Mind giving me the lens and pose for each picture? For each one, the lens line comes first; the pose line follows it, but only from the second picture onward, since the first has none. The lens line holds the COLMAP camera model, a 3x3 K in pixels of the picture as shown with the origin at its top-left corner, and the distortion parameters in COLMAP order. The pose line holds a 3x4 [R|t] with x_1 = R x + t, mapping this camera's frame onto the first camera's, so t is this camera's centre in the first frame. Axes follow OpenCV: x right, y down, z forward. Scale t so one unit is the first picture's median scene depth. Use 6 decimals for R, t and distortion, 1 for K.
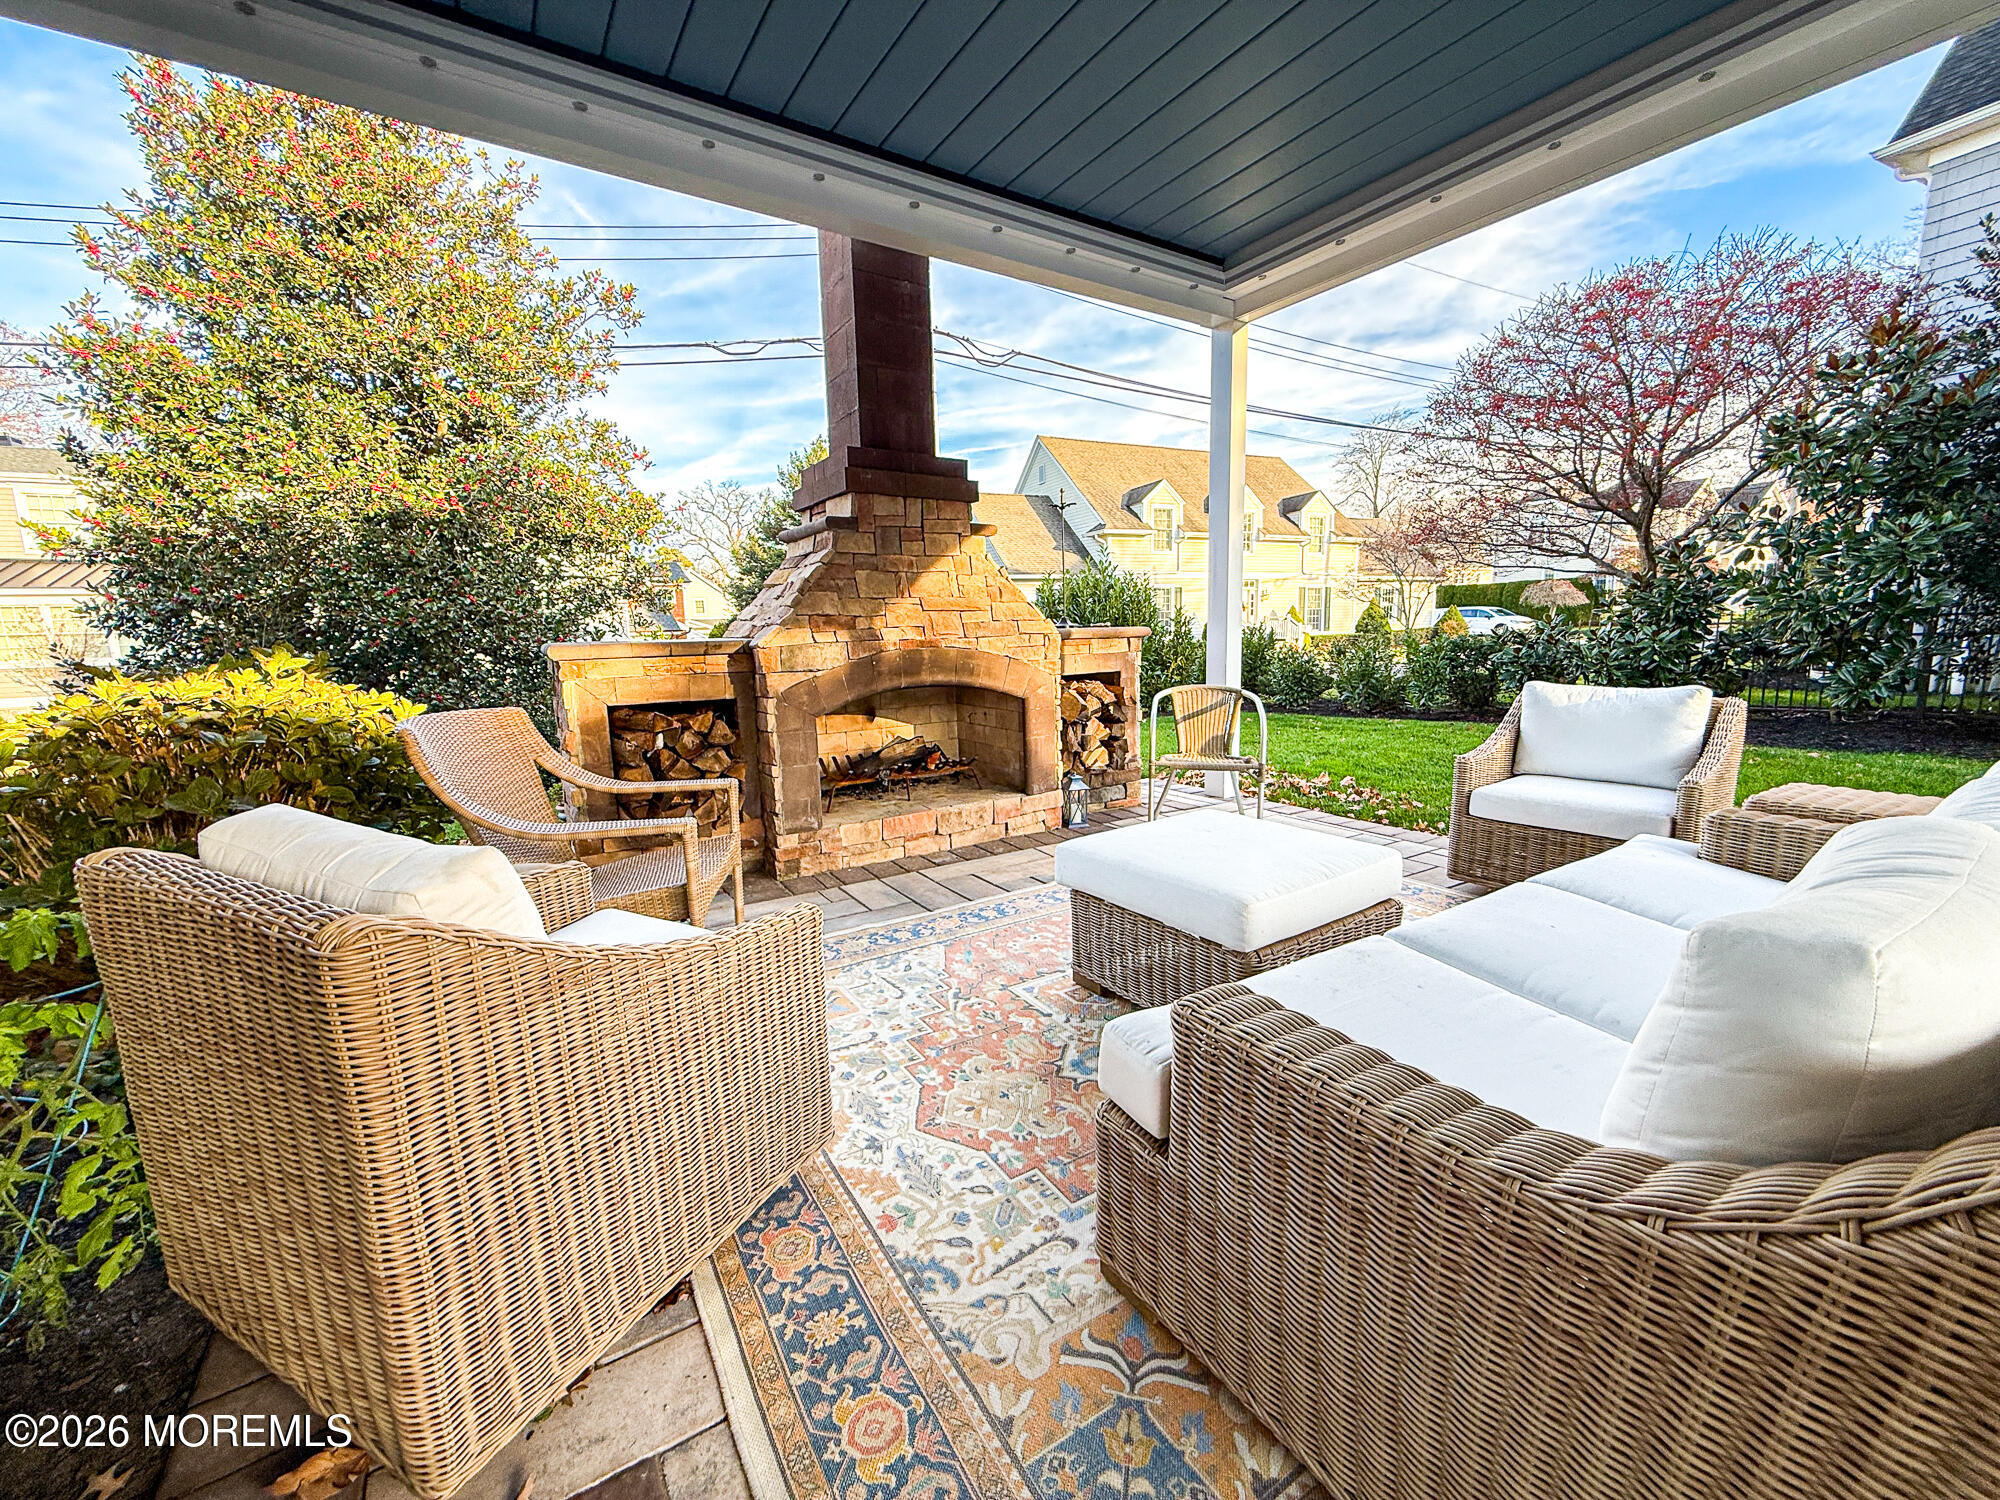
lens RADIAL K [[802.7, 0, 1000.0], [0, 802.7, 750.0], [0, 0, 1]] dist [0.011343, -0.000054]
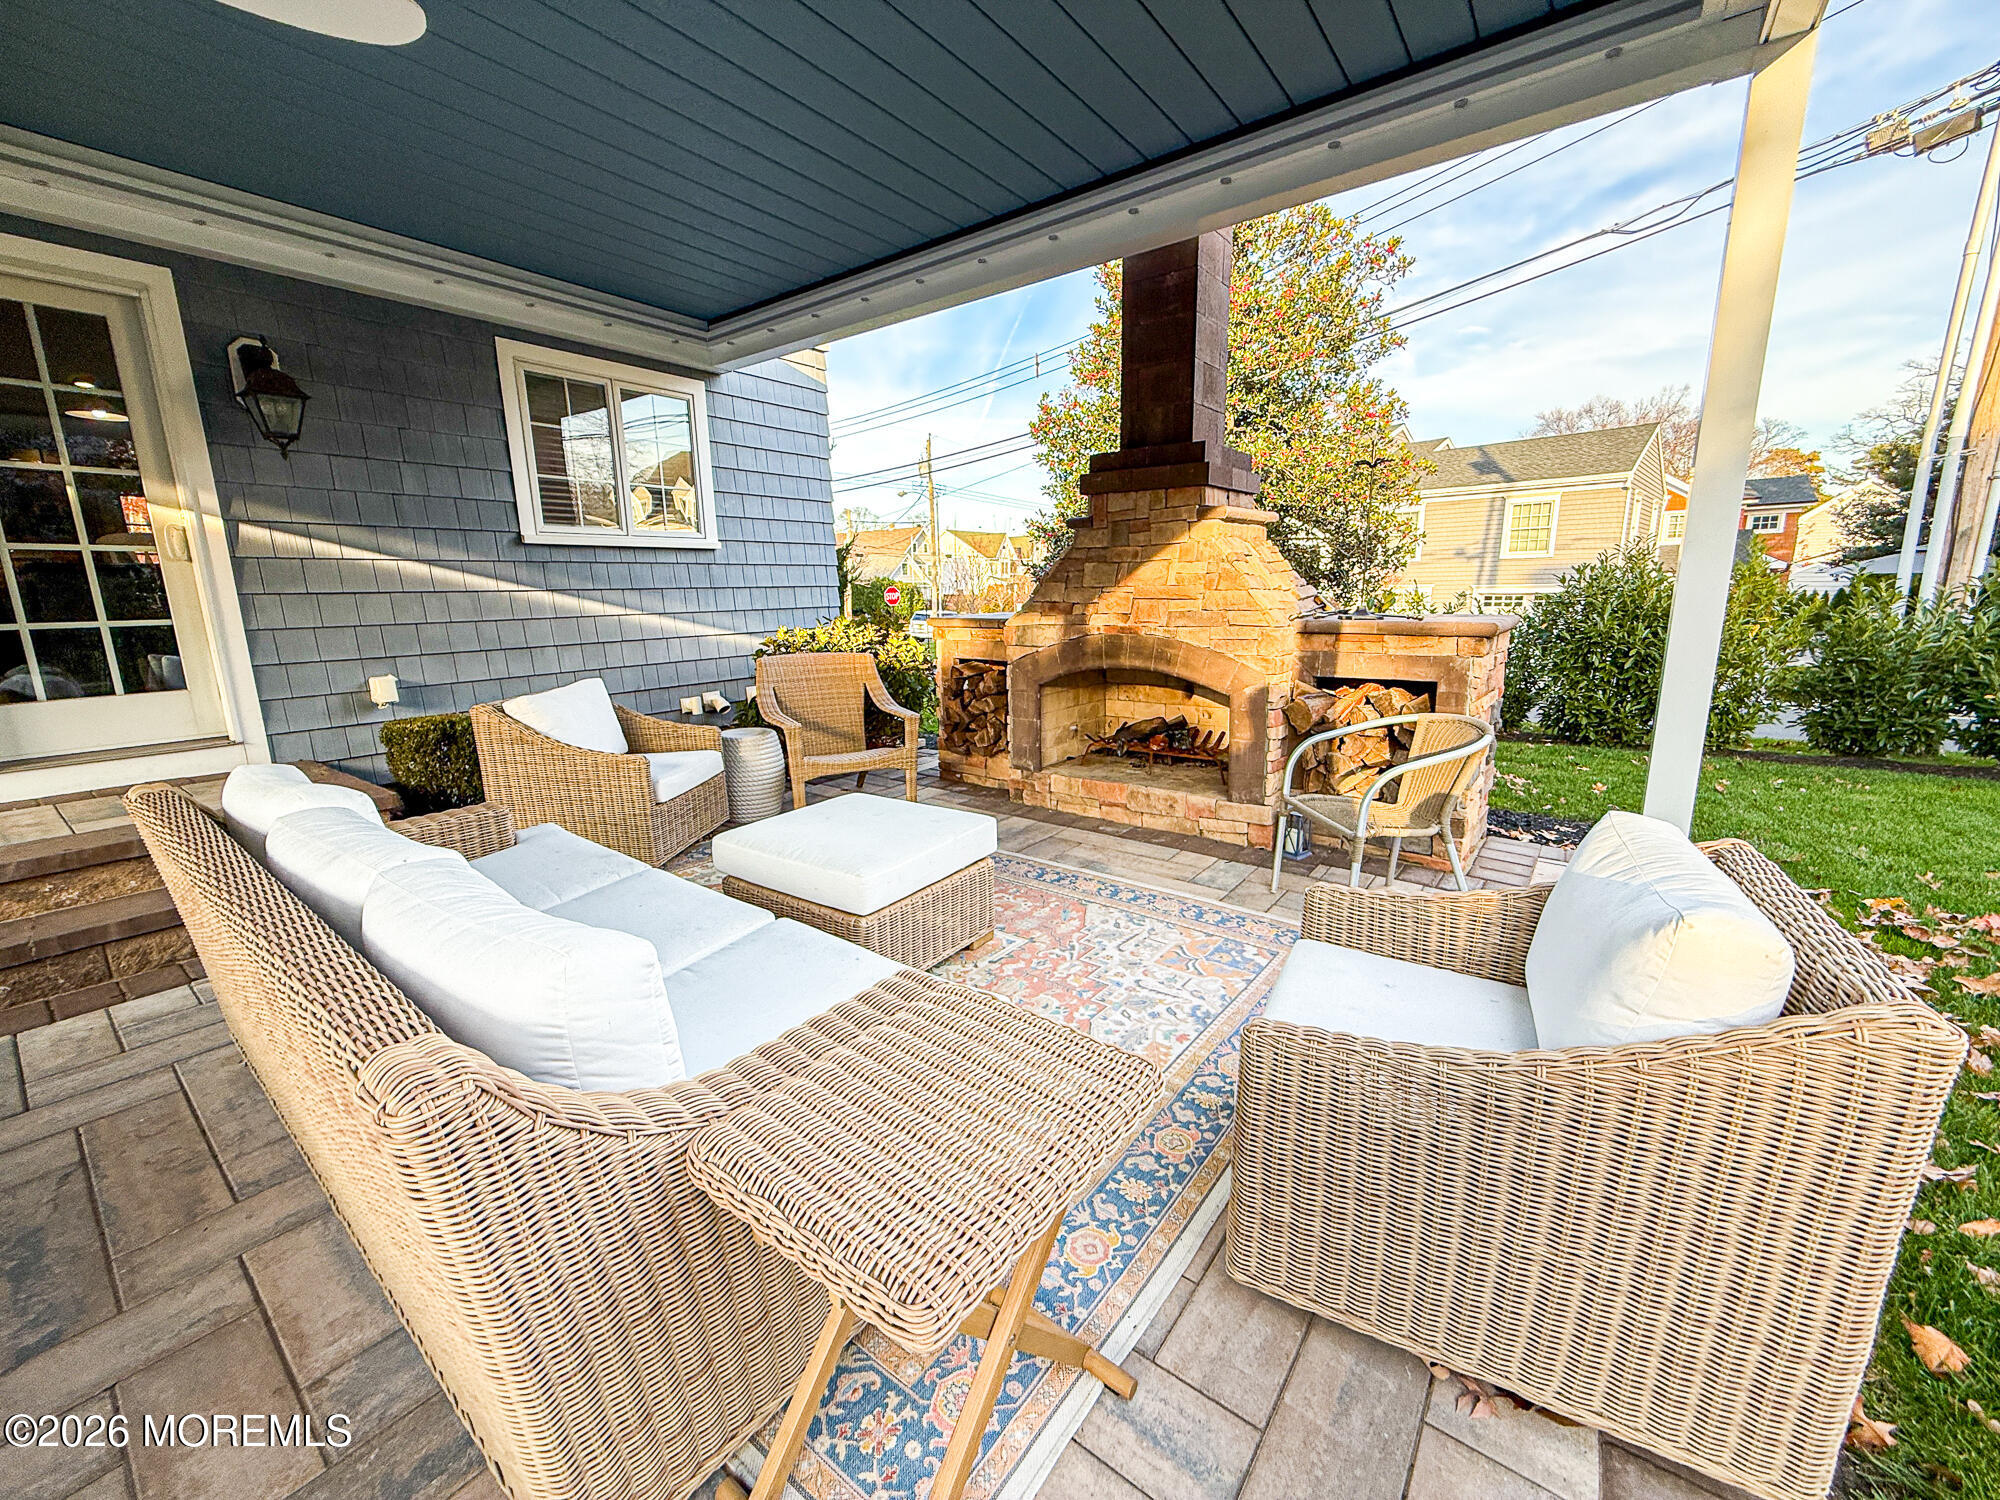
lens RADIAL K [[795.5, 0, 989.5], [0, 795.5, 749.5], [0, 0, 1]] dist [0.000635, 0.000019]
pose [[0.335329, 0.206380, -0.919218, 0.860496], [-0.133585, 0.976268, 0.170457, -0.134509], [0.932582, 0.065635, 0.354940, 0.467544]]
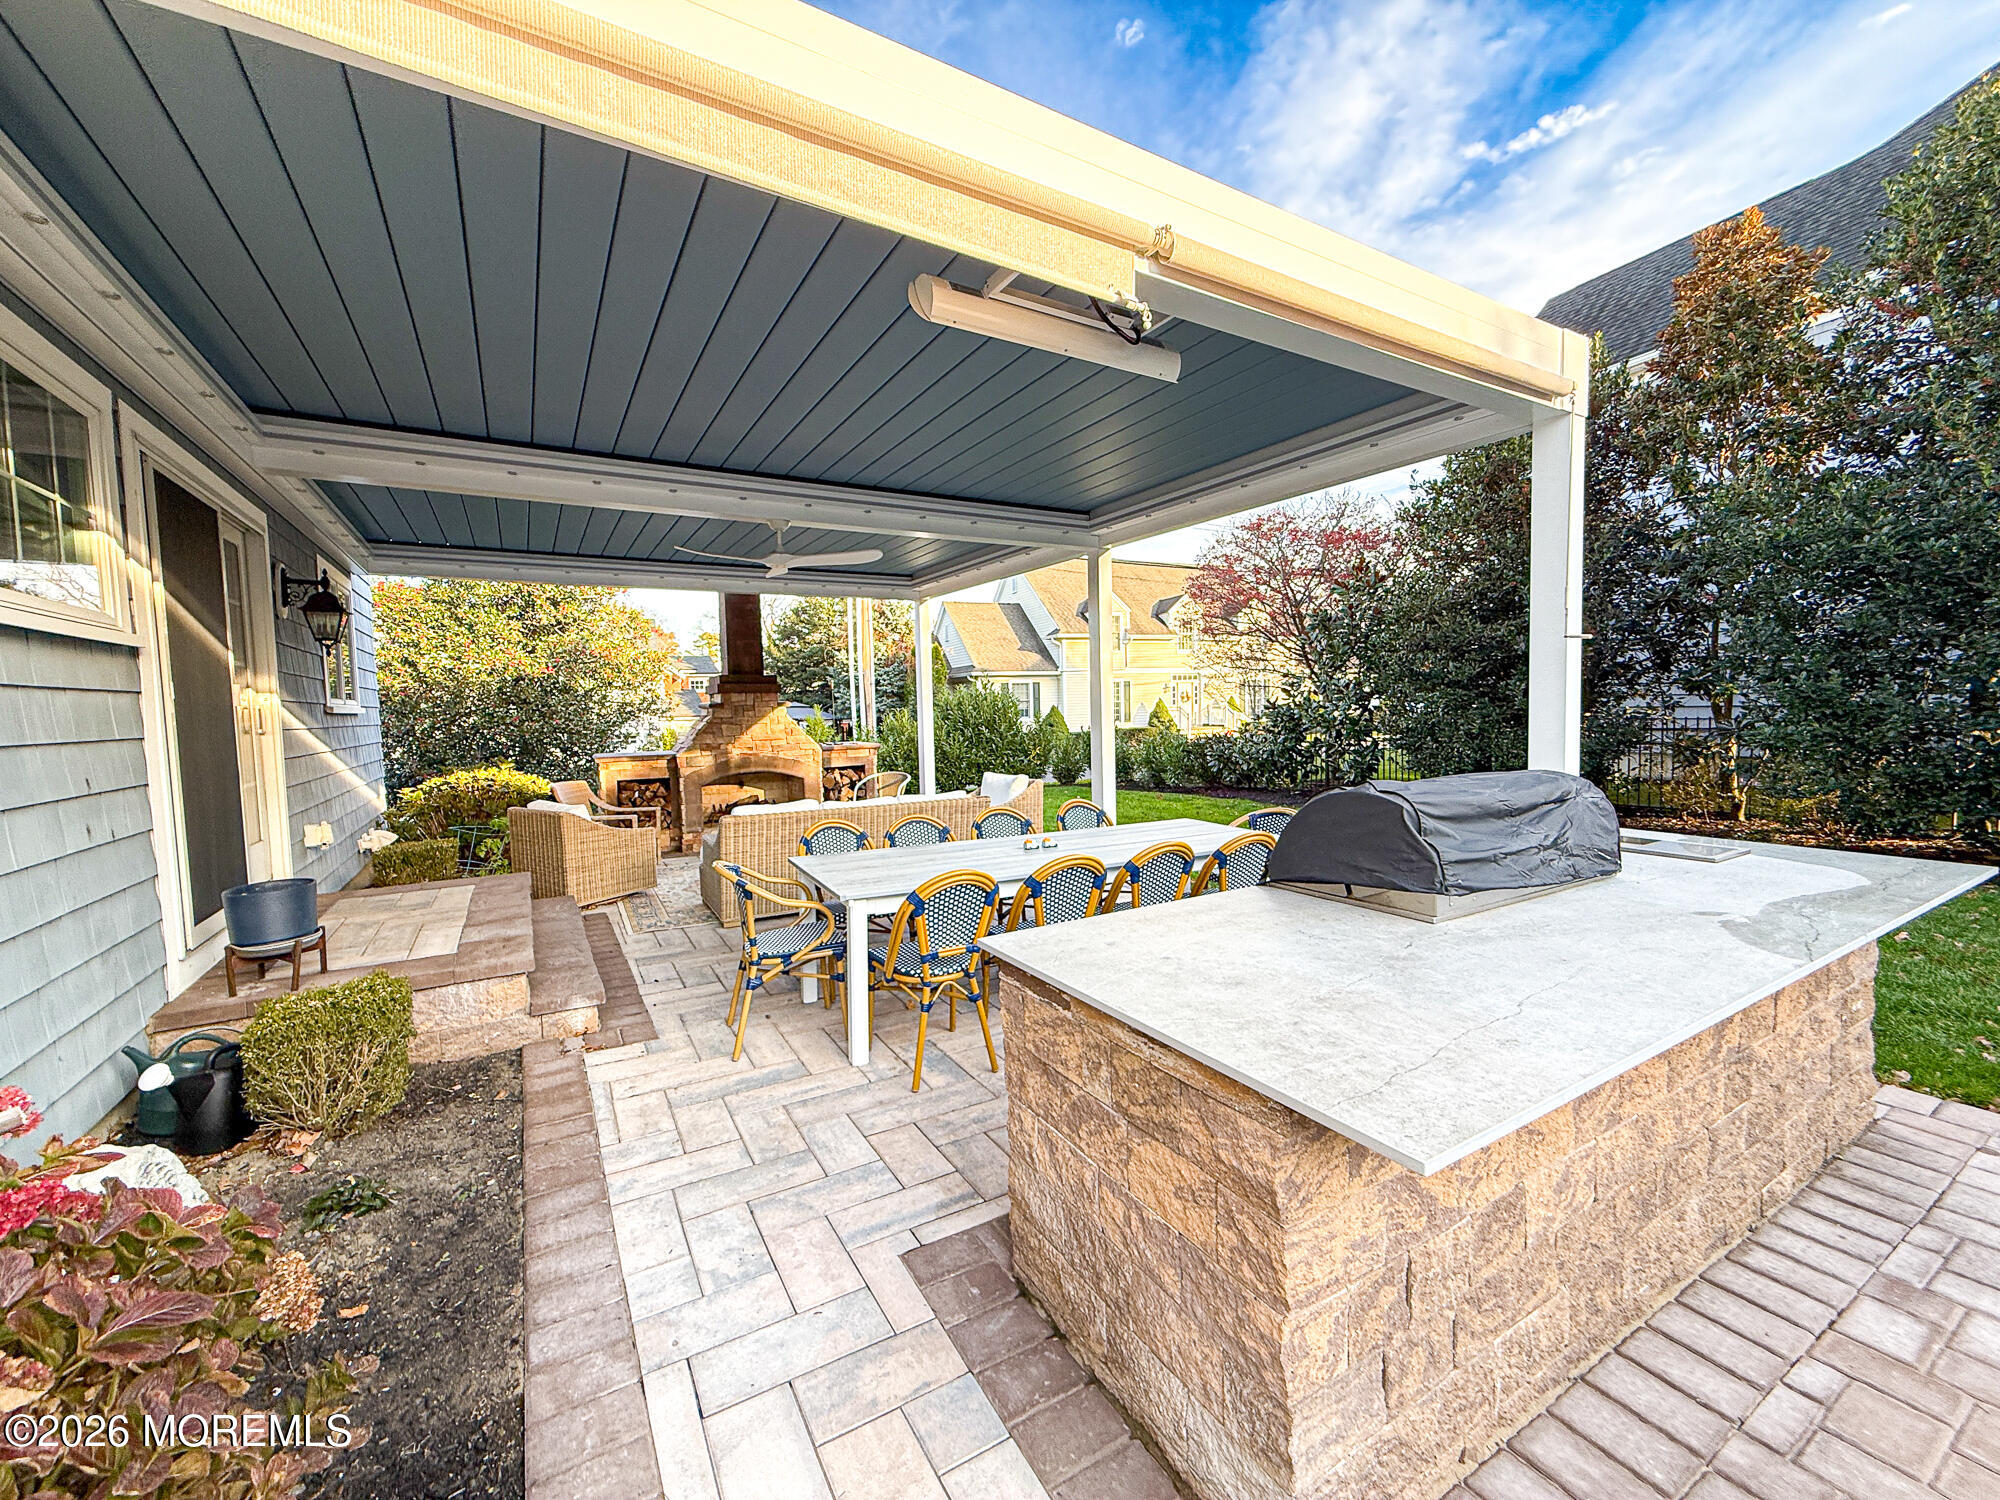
lens RADIAL K [[801.0, 0, 995.8], [0, 801.0, 751.8], [0, 0, 1]] dist [0.000184, 0.000015]
pose [[0.998960, 0.001429, -0.045562, 0.728514], [-0.005676, 0.995630, -0.093216, 0.074156], [0.045230, 0.093378, 0.994603, -1.304436]]
